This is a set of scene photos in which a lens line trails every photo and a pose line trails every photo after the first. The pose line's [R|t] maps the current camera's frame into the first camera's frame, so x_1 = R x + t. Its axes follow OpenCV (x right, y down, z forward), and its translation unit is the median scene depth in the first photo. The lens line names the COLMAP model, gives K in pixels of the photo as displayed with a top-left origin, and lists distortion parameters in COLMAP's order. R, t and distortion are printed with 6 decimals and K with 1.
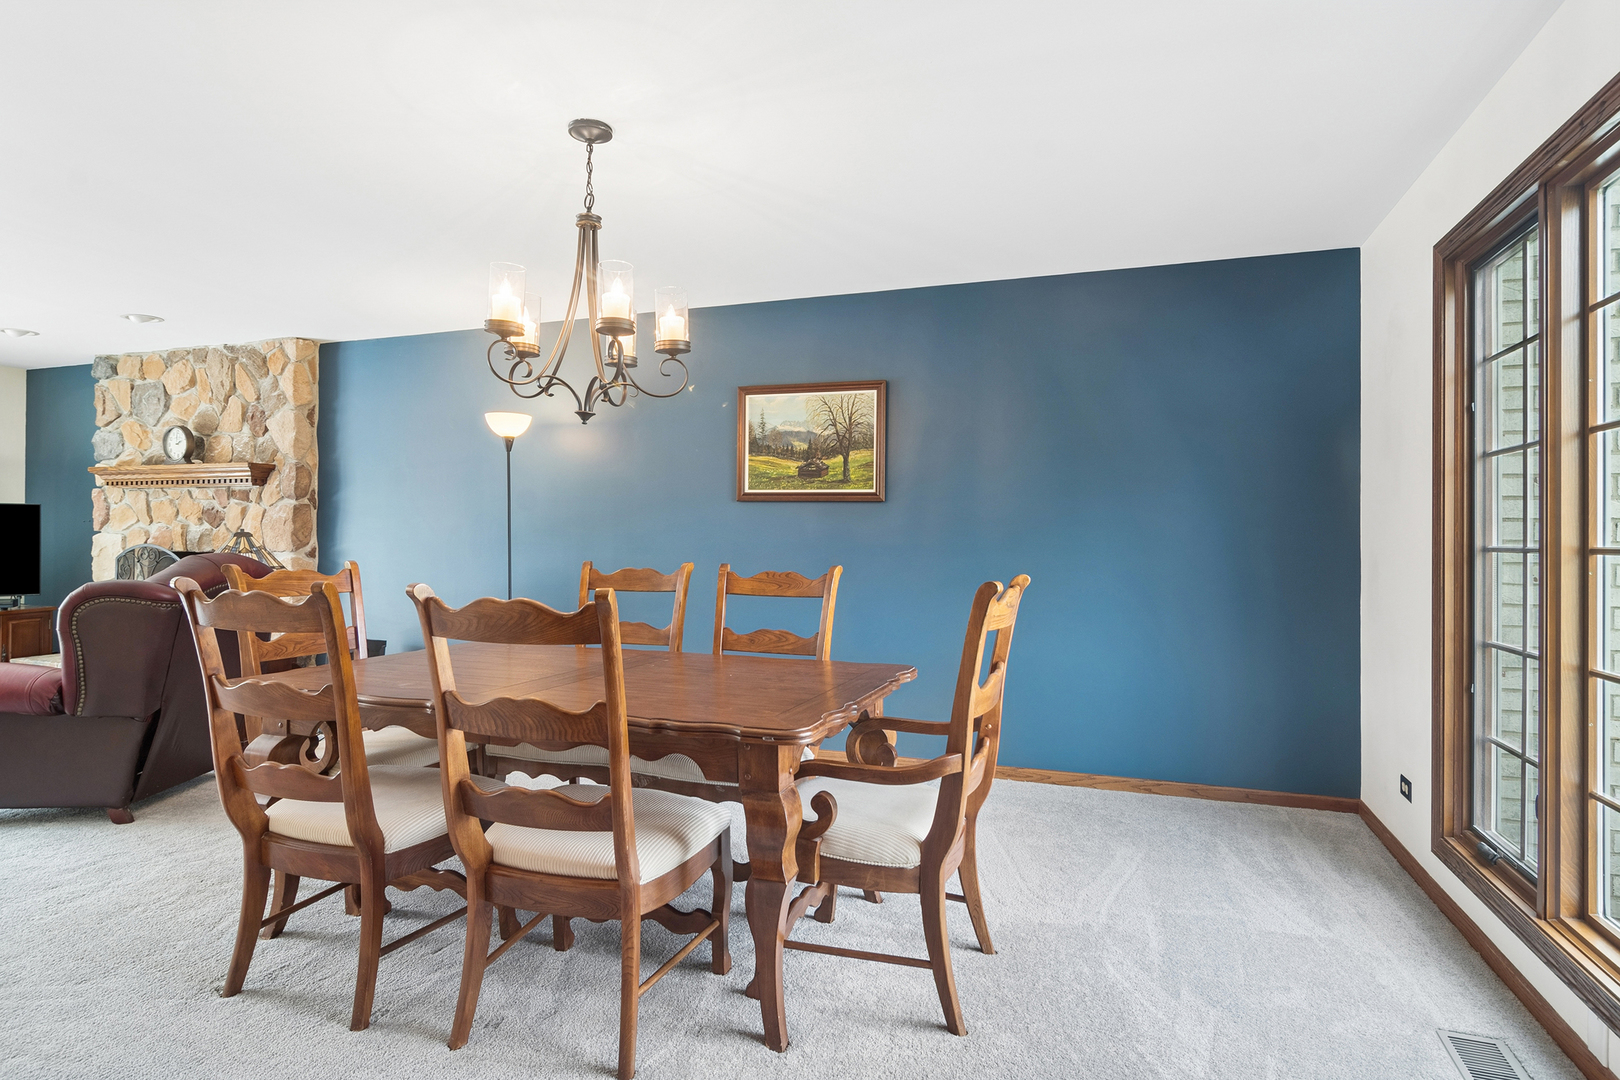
lens RADIAL K [[876.4, 0, 813.1], [0, 876.4, 531.4], [0, 0, 1]] dist [0.000214, -0.000229]
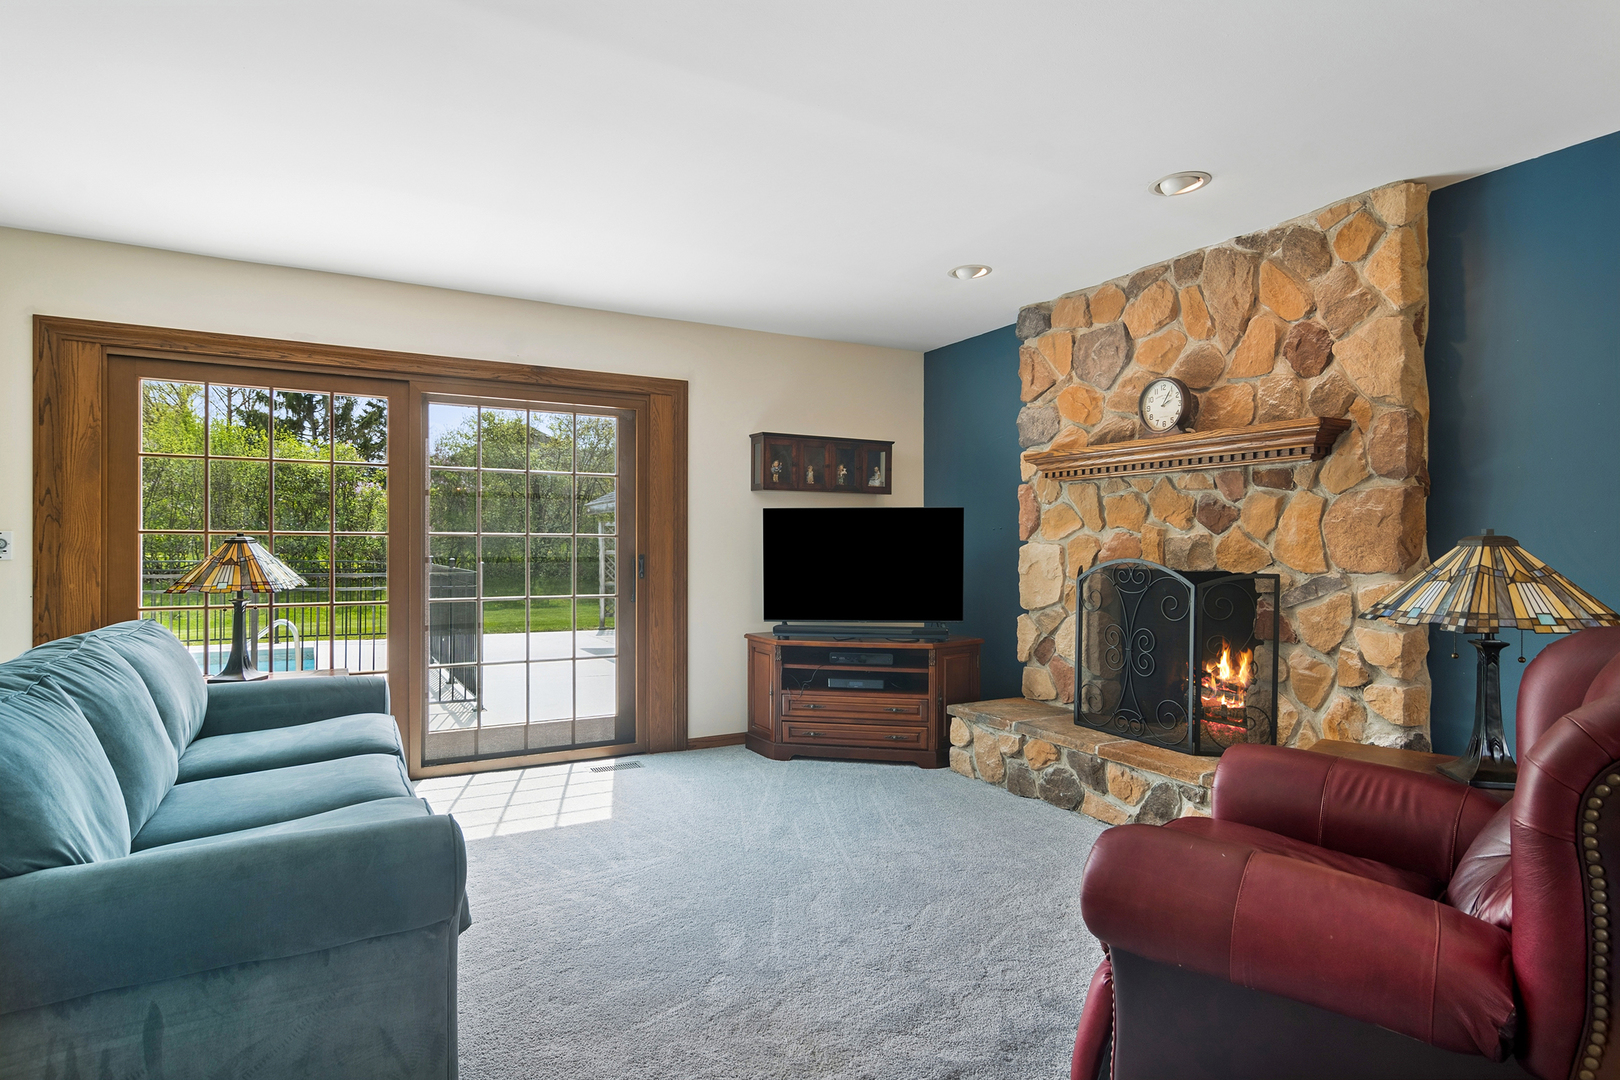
lens RADIAL K [[877.2, 0, 807.1], [0, 877.2, 547.3], [0, 0, 1]] dist [-0.001506, 0.000255]
pose [[0.751137, -0.005599, -0.660122, -0.486286], [0.009789, 0.999949, 0.002657, 0.001534], [0.660073, -0.008457, 0.751154, 0.327531]]
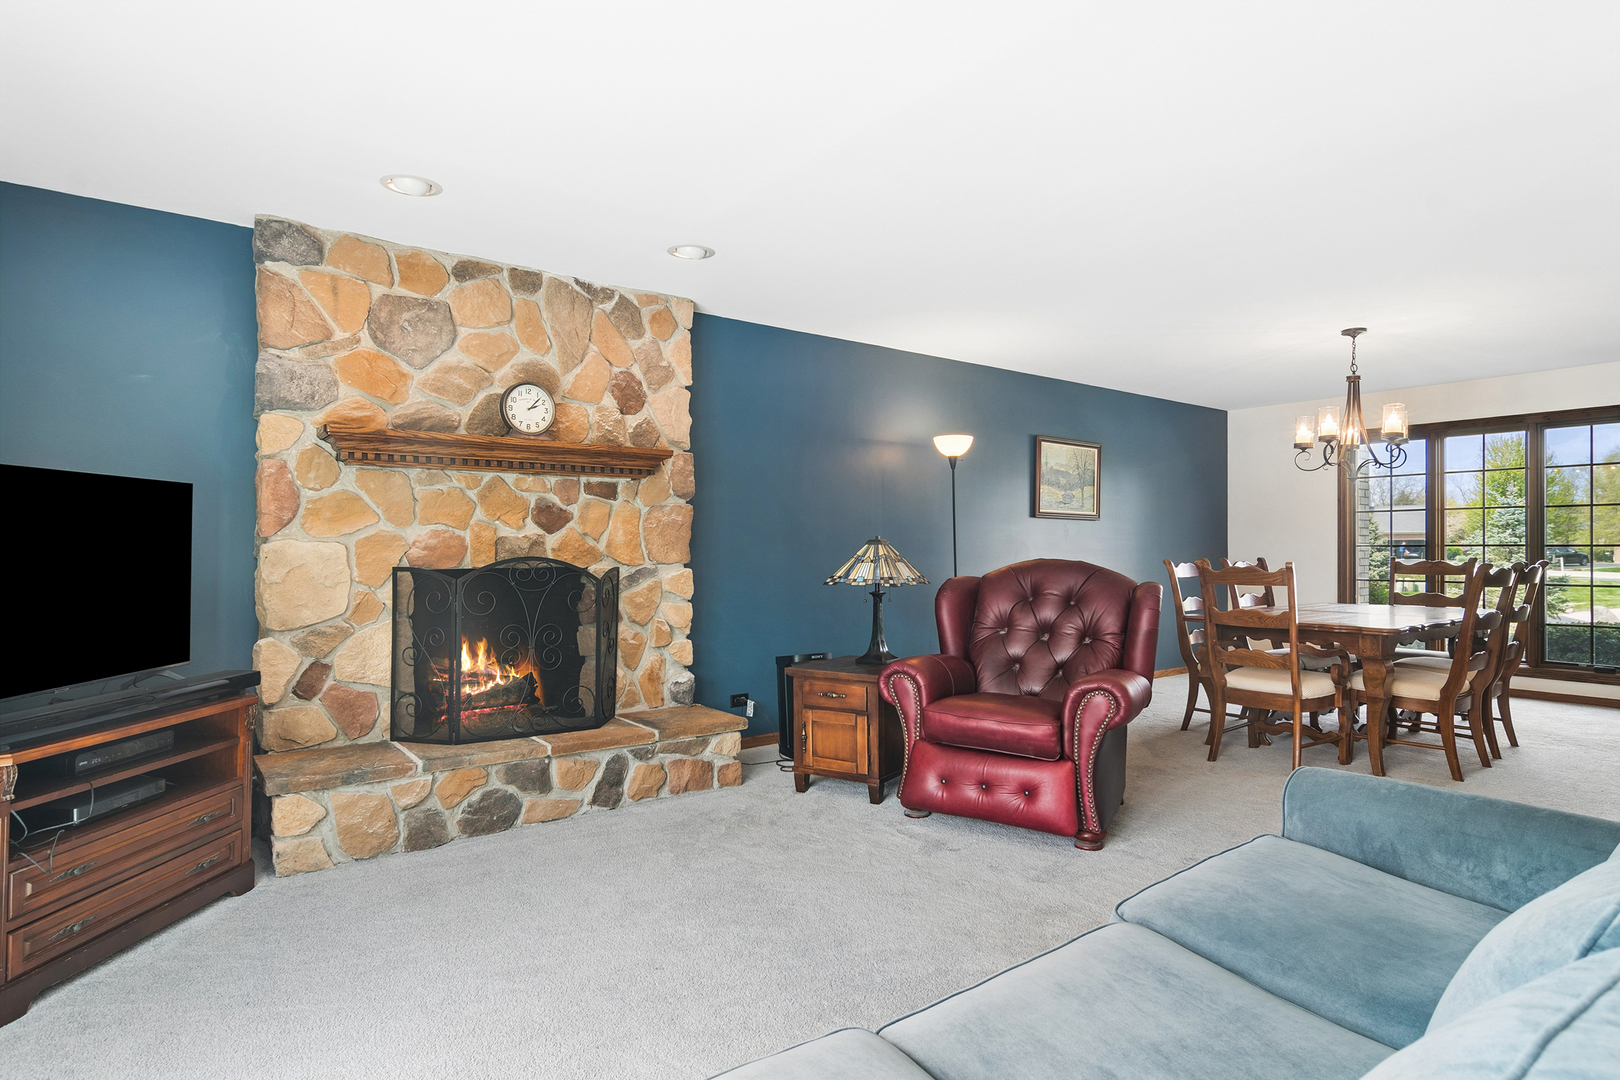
lens RADIAL K [[877.2, 0, 807.1], [0, 877.2, 547.3], [0, 0, 1]] dist [-0.001506, 0.000255]
pose [[0.539649, -0.005987, 0.841869, -1.162356], [-0.002088, 0.999962, 0.008449, 0.001046], [-0.841887, -0.006317, 0.539616, 0.445633]]
